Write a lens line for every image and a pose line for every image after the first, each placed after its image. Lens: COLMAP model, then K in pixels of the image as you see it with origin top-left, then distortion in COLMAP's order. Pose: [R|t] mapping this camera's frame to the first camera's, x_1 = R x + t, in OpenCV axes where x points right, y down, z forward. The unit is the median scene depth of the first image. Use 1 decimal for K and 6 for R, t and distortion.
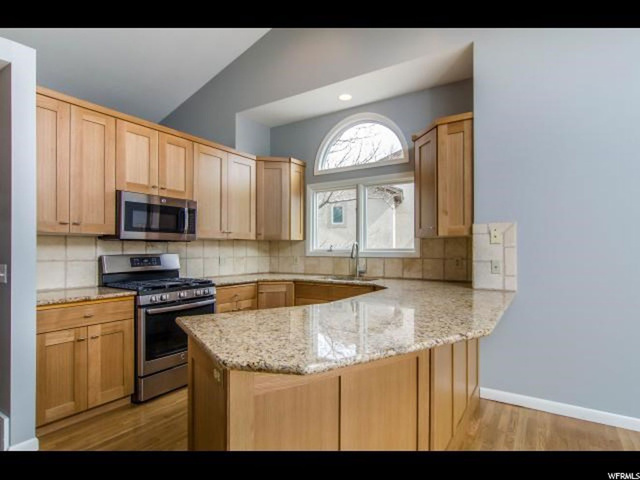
lens RADIAL K [[337.1, 0, 317.1], [0, 337.1, 237.2], [0, 0, 1]] dist [-0.015562, -0.000488]
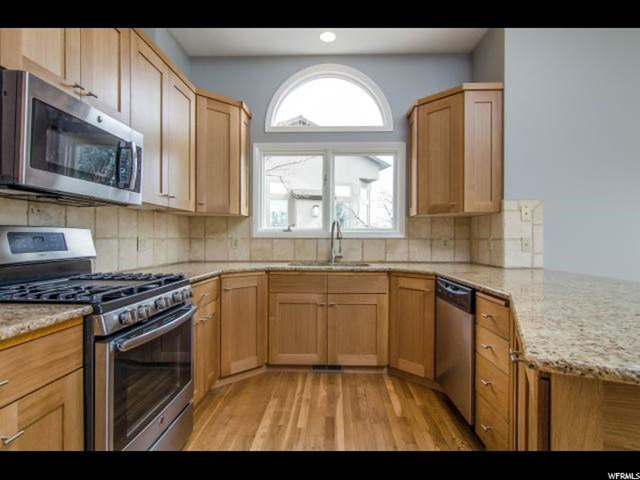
lens RADIAL K [[337.1, 0, 317.1], [0, 337.1, 237.2], [0, 0, 1]] dist [-0.015562, -0.000488]
pose [[0.855918, 0.004812, 0.517090, -0.366302], [-0.021340, 0.999434, 0.026023, 0.039378], [-0.516672, -0.033308, 0.855536, 0.342395]]
